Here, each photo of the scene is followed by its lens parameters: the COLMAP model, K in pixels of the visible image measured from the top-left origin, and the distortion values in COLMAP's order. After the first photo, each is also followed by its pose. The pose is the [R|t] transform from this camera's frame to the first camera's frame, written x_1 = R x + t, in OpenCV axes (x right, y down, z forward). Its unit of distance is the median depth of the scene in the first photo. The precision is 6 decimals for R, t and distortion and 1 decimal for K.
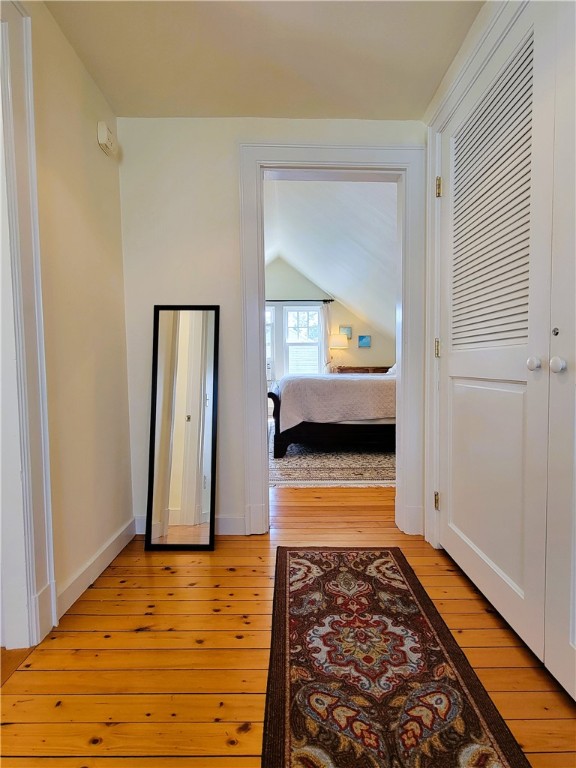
lens RADIAL K [[412.8, 0, 288.0], [0, 412.8, 384.0], [0, 0, 1]] dist [0.001203, 0.000421]
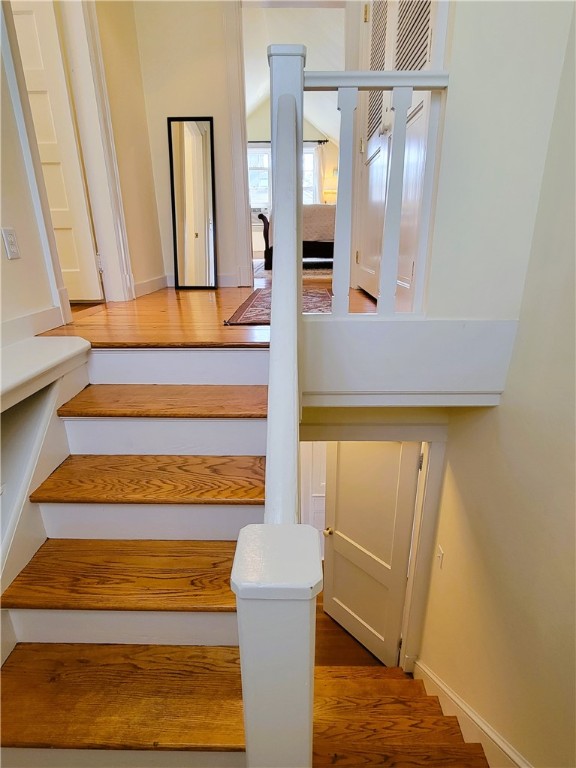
lens RADIAL K [[412.8, 0, 288.0], [0, 412.8, 384.0], [0, 0, 1]] dist [0.001203, 0.000421]
pose [[0.999818, 0.000091, -0.019058, 0.120091], [0.005603, 0.954392, 0.298503, 0.263779], [0.018216, -0.298556, 0.954218, -0.625954]]
